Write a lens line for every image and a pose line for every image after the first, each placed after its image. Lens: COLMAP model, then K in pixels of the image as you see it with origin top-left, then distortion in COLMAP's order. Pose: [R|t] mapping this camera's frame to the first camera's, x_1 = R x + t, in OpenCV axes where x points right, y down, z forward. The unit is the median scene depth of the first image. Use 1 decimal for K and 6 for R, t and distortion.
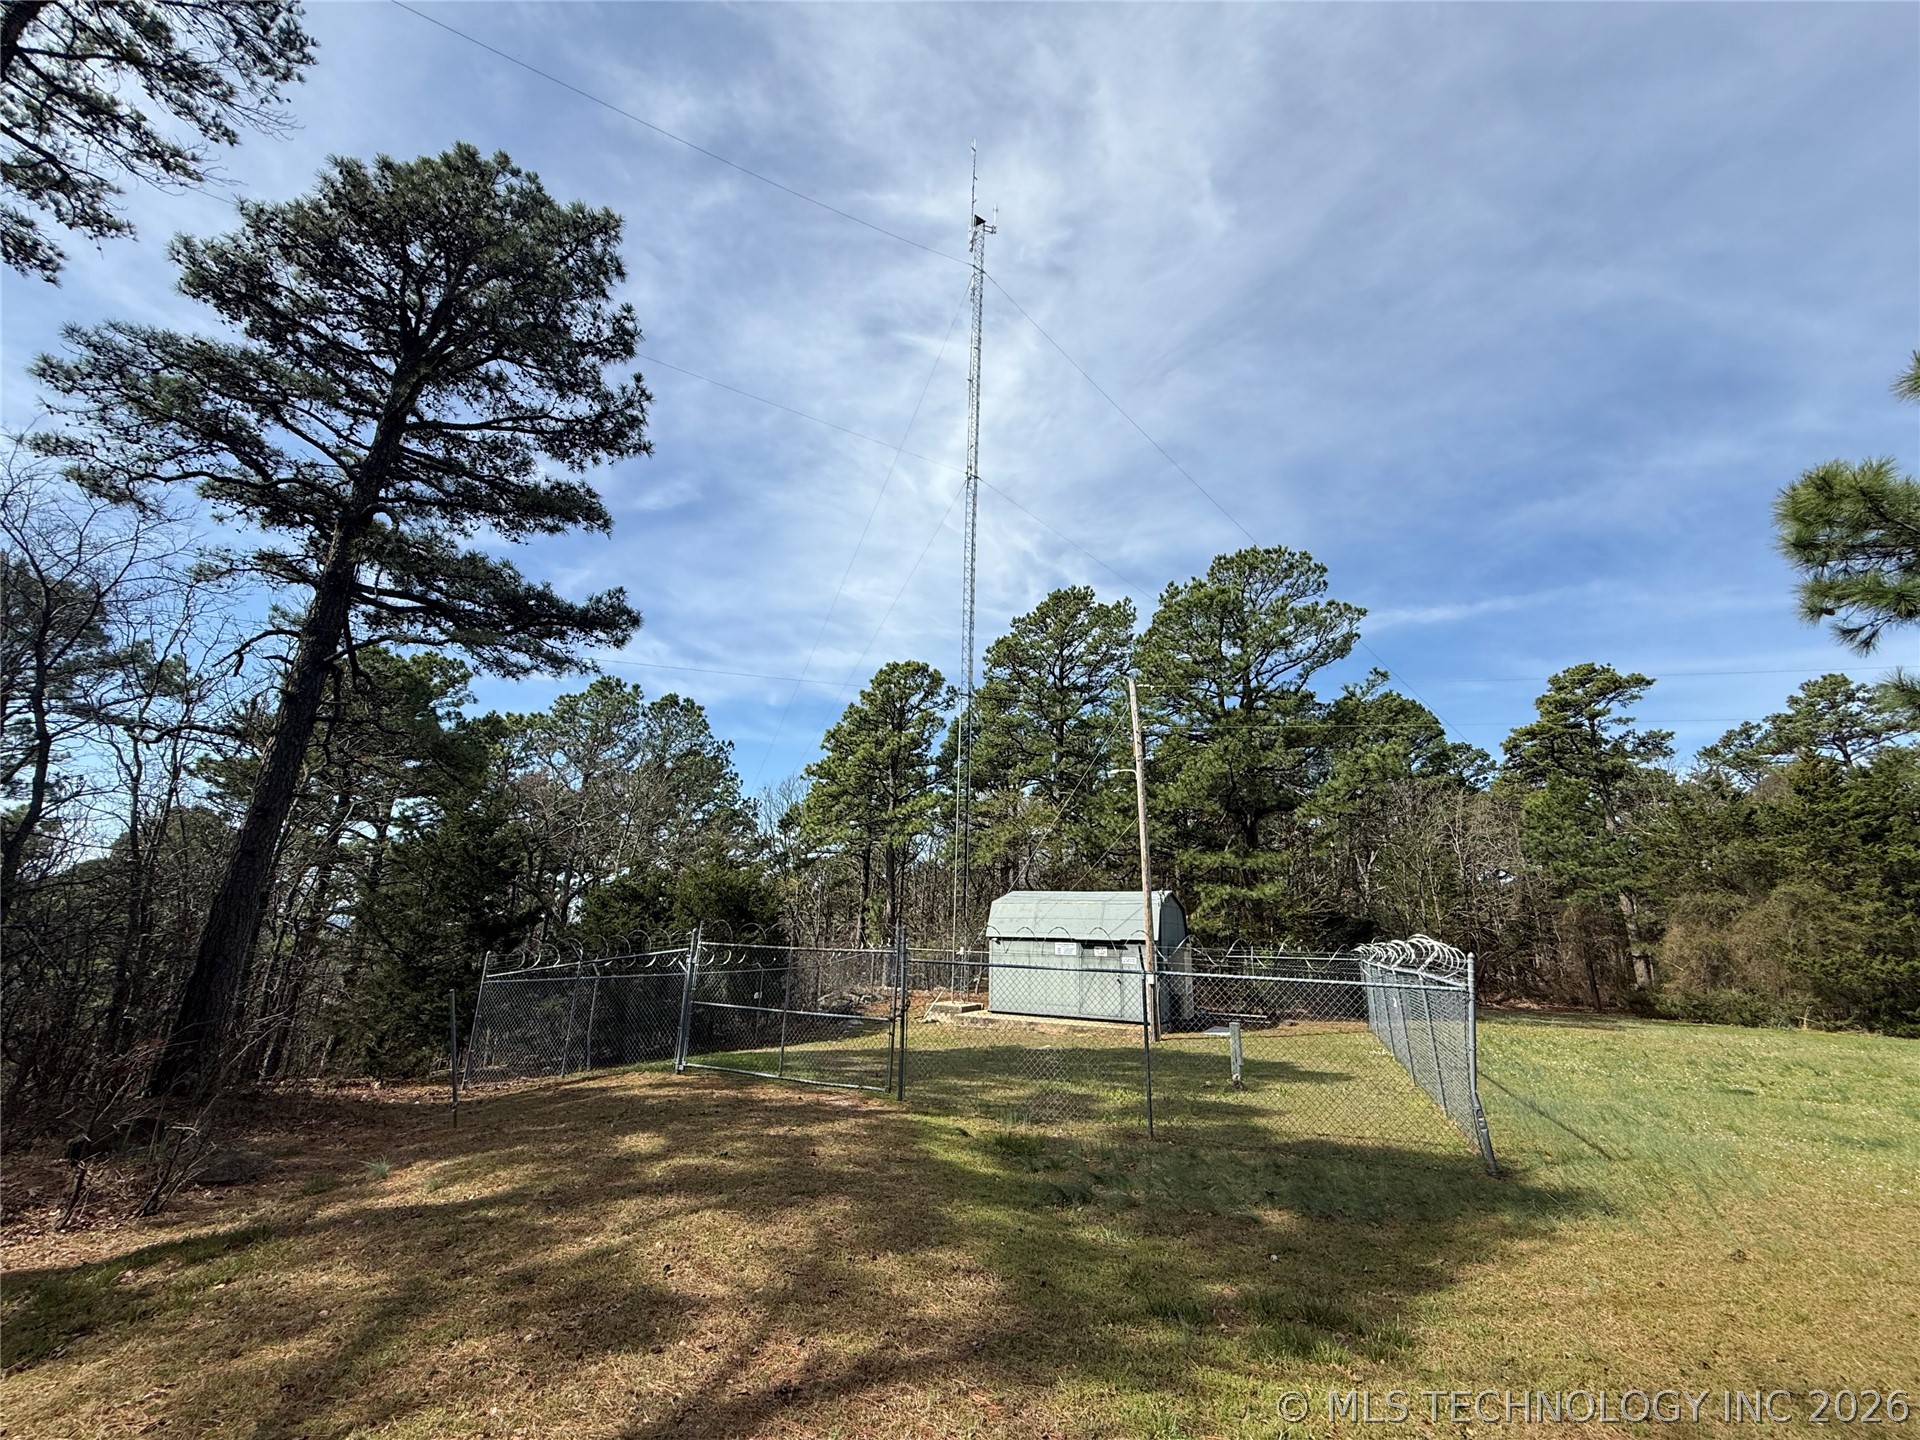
lens RADIAL K [[769.6, 0, 959.9], [0, 769.6, 719.3], [0, 0, 1]] dist [0.005790, -0.000380]
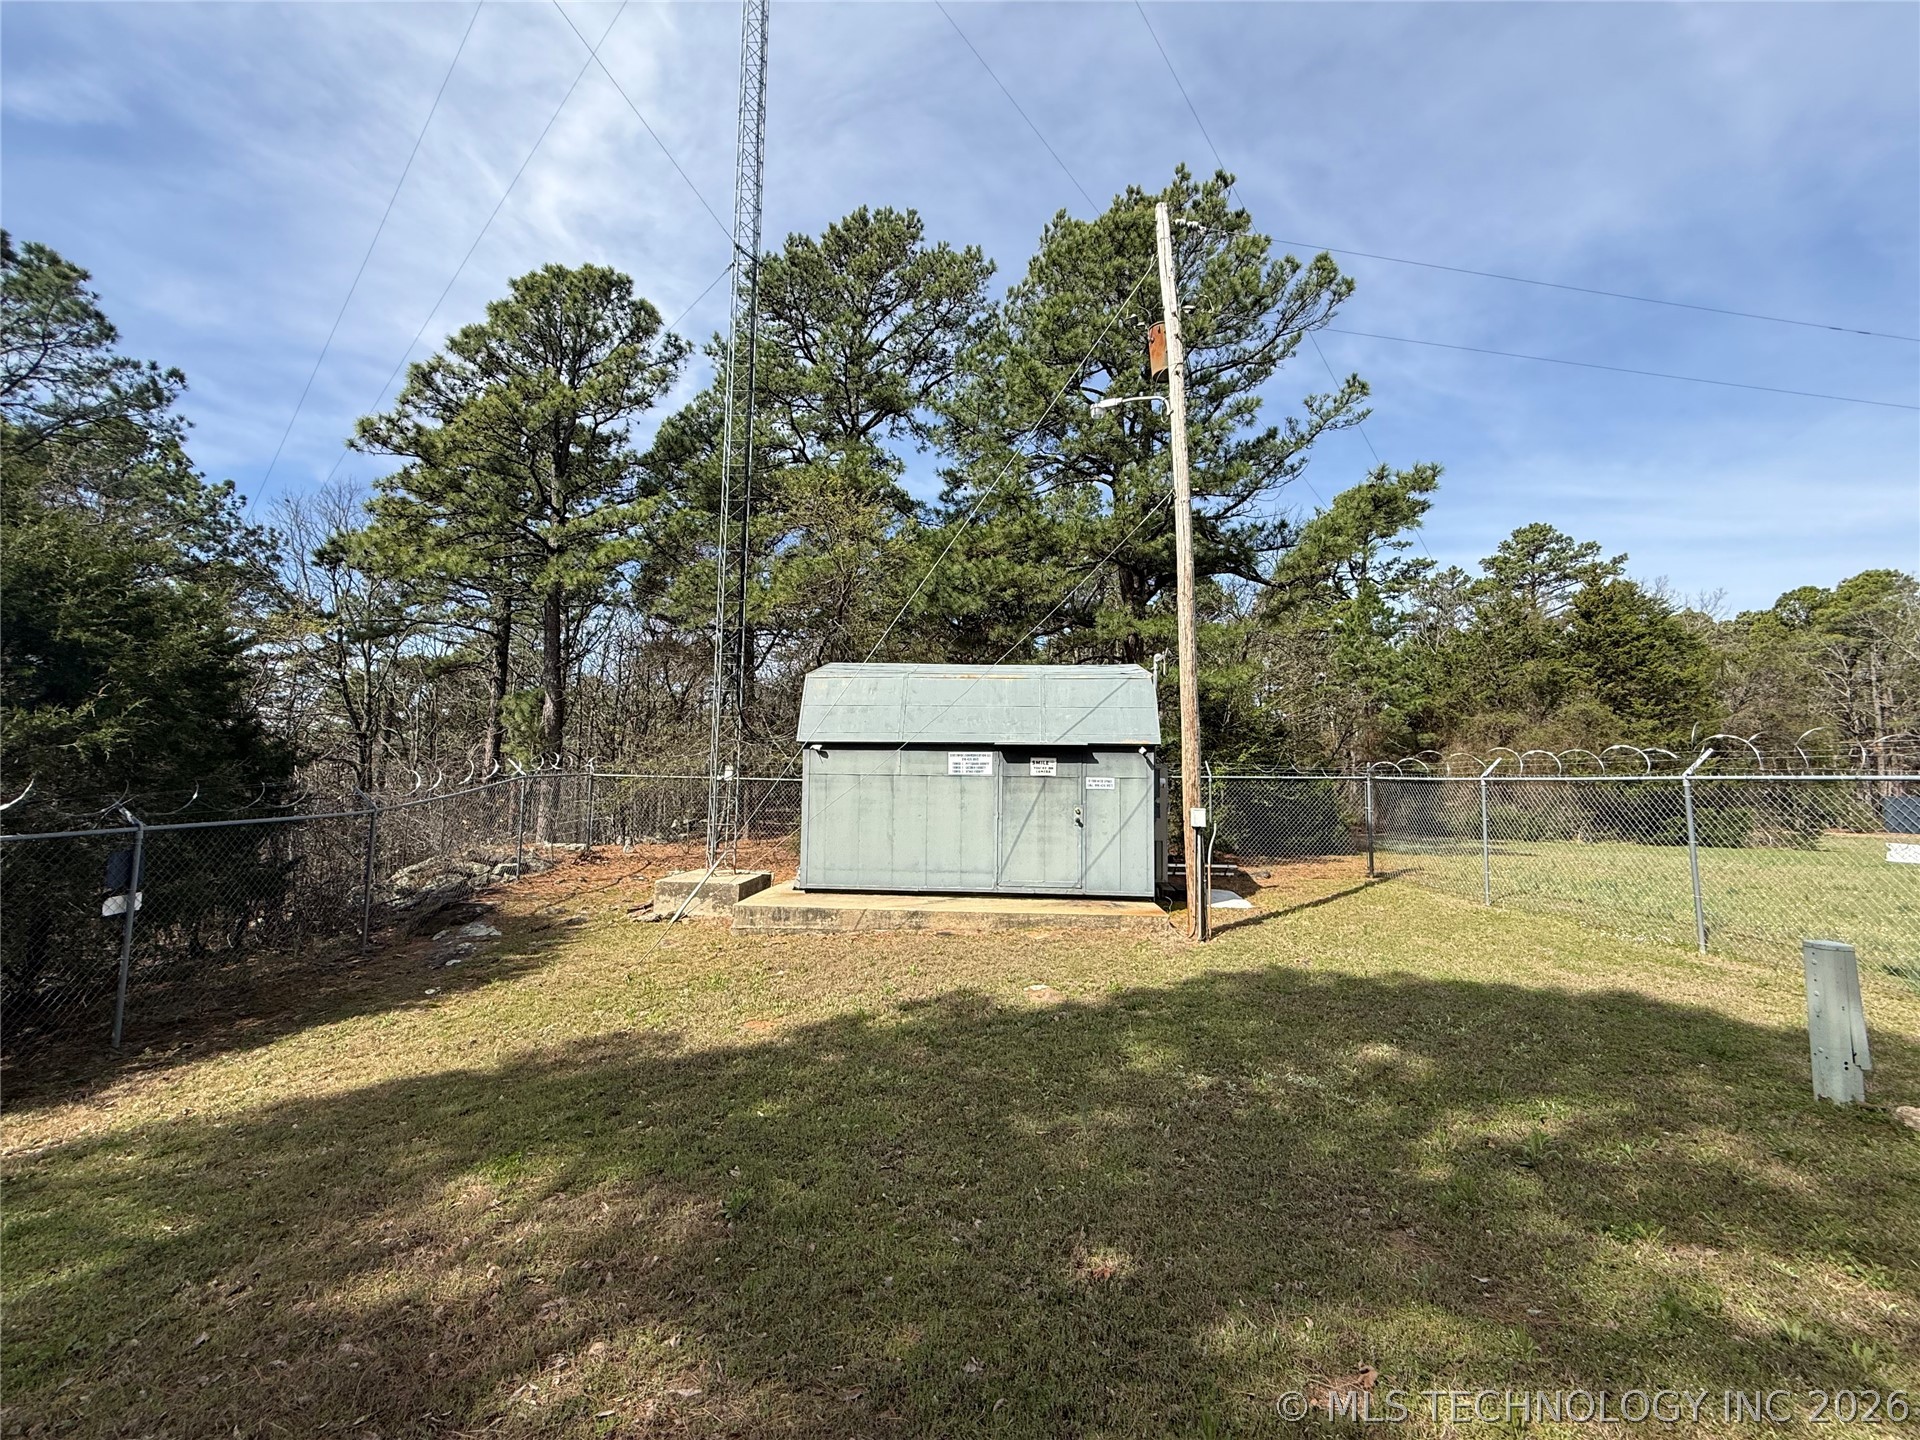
lens RADIAL K [[769.6, 0, 959.9], [0, 769.6, 719.3], [0, 0, 1]] dist [0.005790, -0.000380]
pose [[0.912684, 0.020432, 0.408154, -0.048898], [-0.103055, 0.977979, 0.181486, 0.119969], [-0.395458, -0.207702, 0.894691, 0.374964]]
